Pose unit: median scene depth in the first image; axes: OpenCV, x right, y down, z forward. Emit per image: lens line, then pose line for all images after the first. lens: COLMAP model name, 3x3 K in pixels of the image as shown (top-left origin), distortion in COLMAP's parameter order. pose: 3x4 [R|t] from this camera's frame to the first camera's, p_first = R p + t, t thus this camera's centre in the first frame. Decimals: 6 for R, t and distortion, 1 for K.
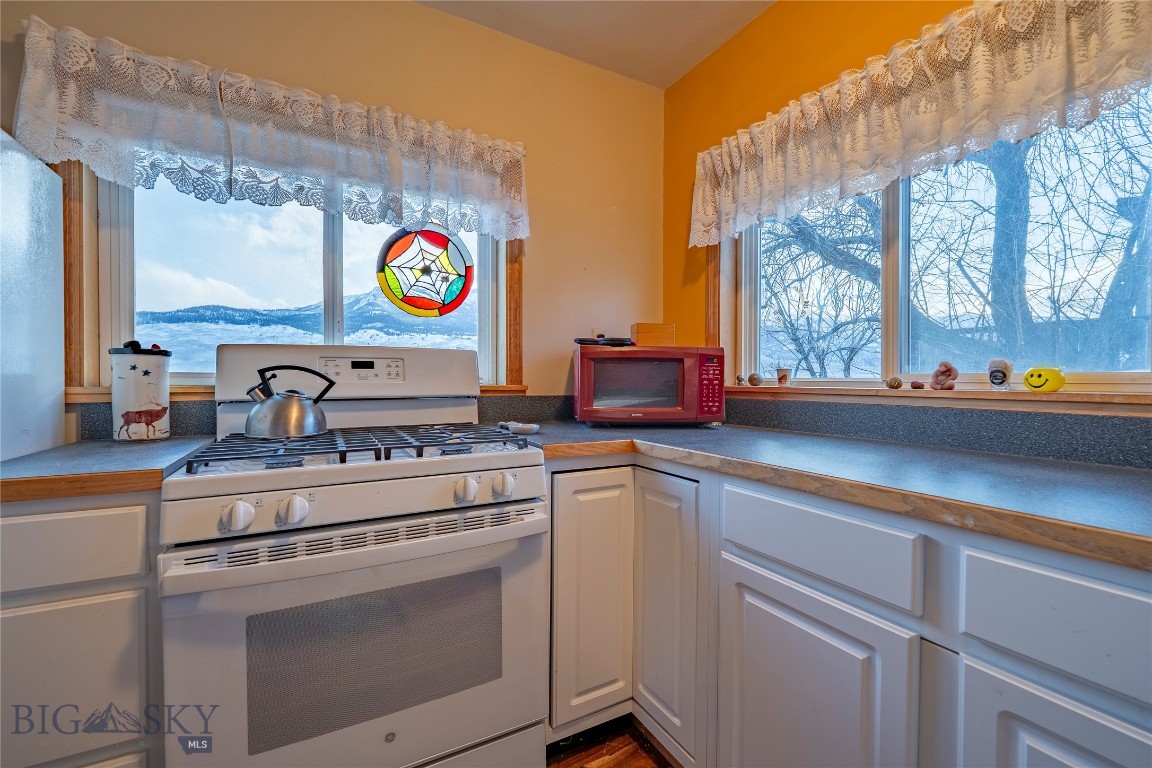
lens RADIAL K [[467.6, 0, 579.7], [0, 467.6, 386.5], [0, 0, 1]] dist [-0.002711, -0.000455]
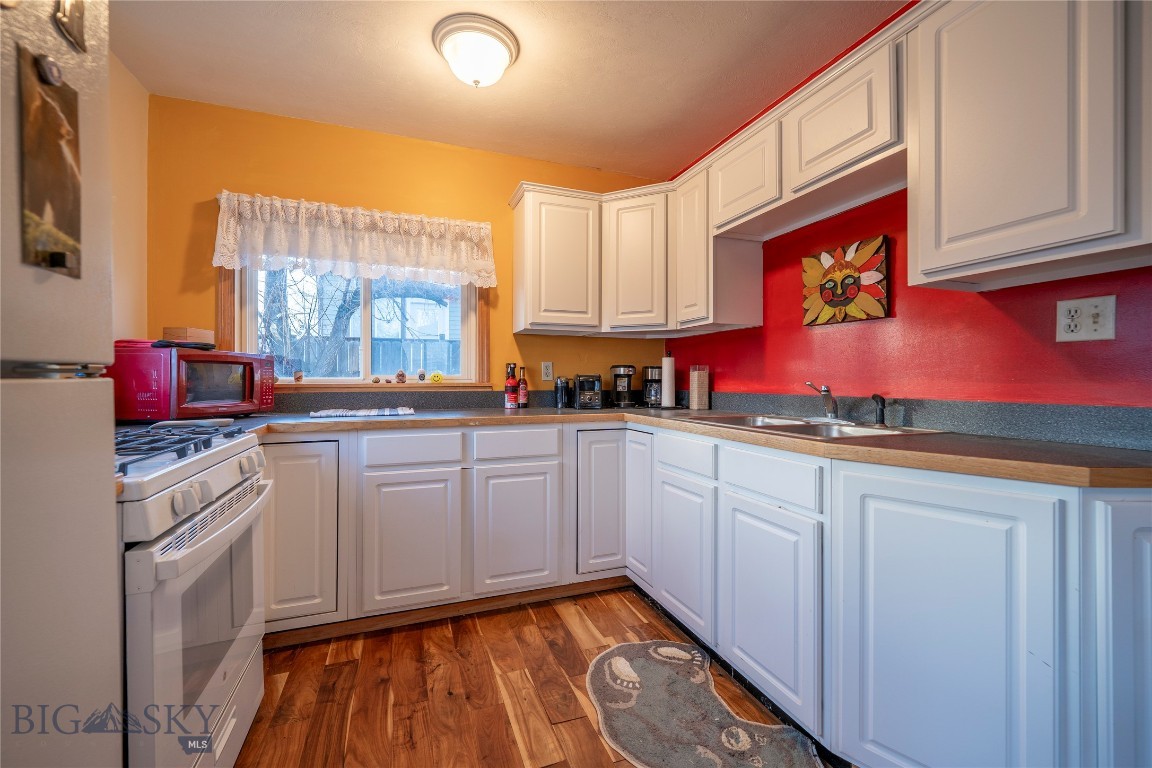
lens RADIAL K [[467.6, 0, 565.0], [0, 467.6, 381.5], [0, 0, 1]] dist [-0.002711, -0.000455]
pose [[0.149293, -0.011330, 0.988728, -1.096474], [0.018600, 0.999790, 0.008649, -0.004648], [-0.988618, 0.017099, 0.149472, -0.036825]]
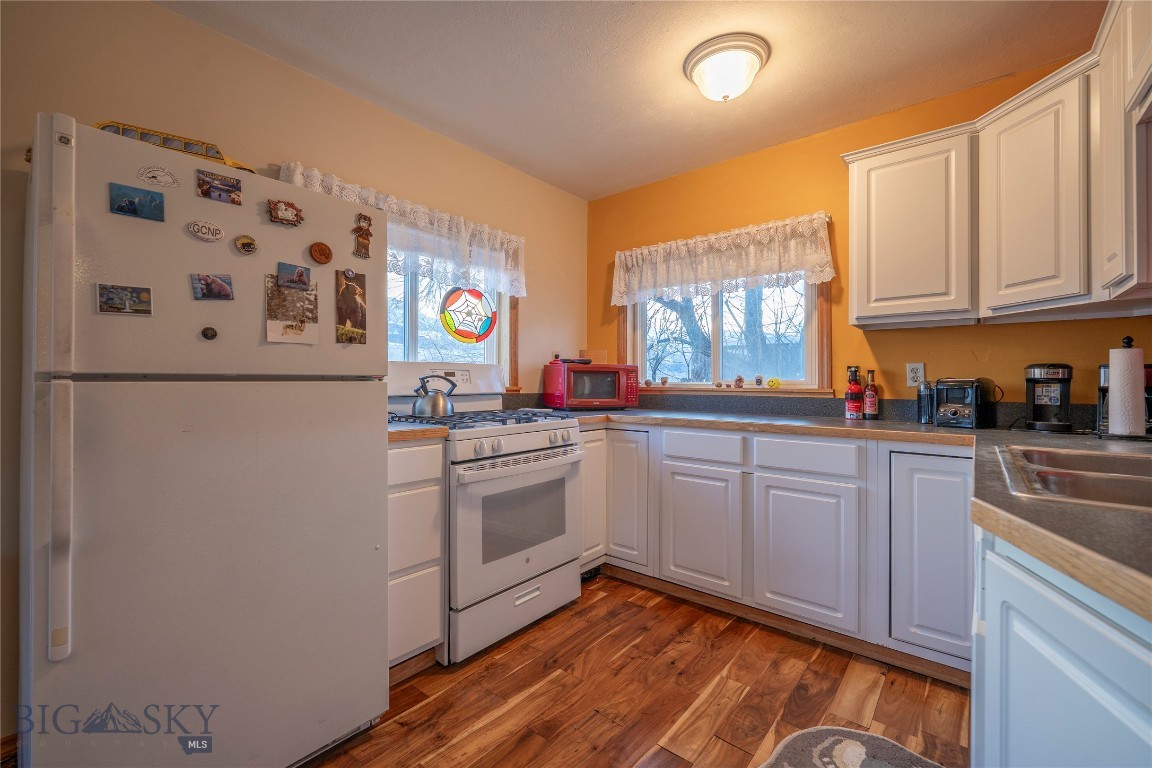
lens RADIAL K [[467.6, 0, 574.9], [0, 467.6, 382.8], [0, 0, 1]] dist [-0.002711, -0.000455]
pose [[0.926939, -0.000443, 0.375211, -0.727632], [0.006067, 0.999886, -0.013807, 0.008771], [-0.375163, 0.015075, 0.926836, -0.719417]]
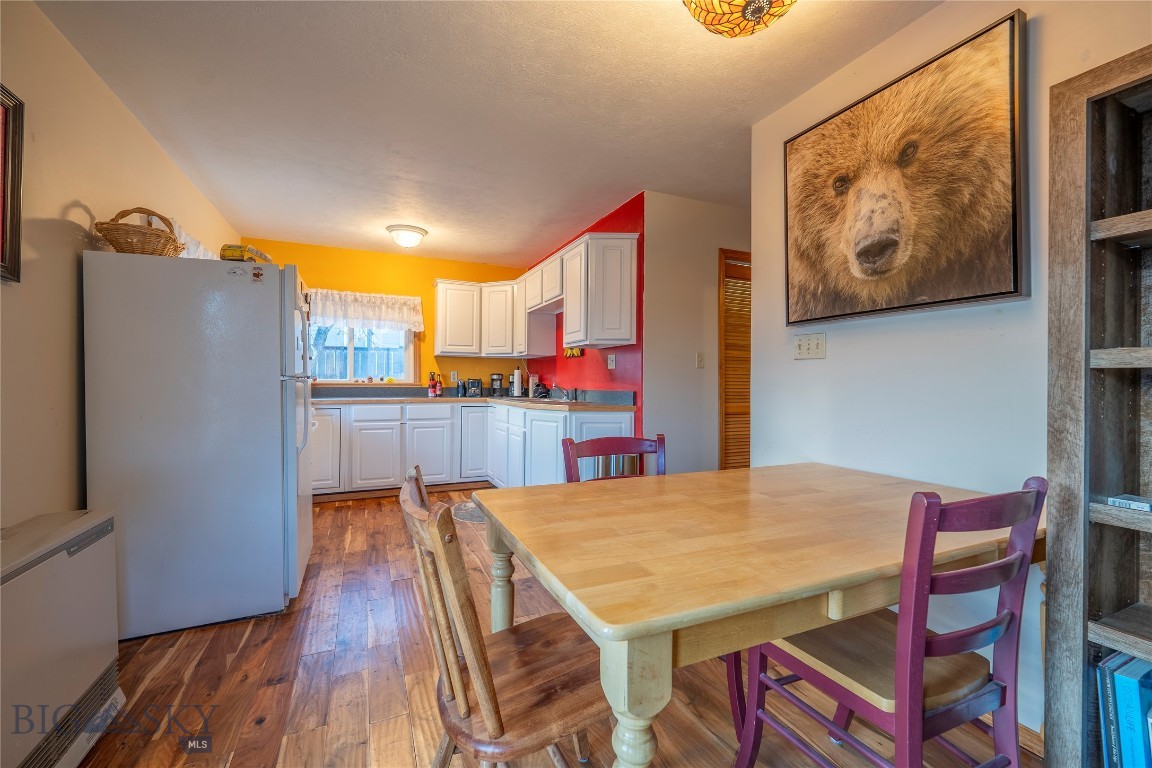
lens RADIAL K [[467.6, 0, 582.8], [0, 467.6, 383.0], [0, 0, 1]] dist [-0.002711, -0.000455]
pose [[0.050209, -0.005794, 0.998722, -2.796937], [0.011989, 0.999915, 0.005199, 0.009873], [-0.998667, 0.011713, 0.050274, -0.892721]]
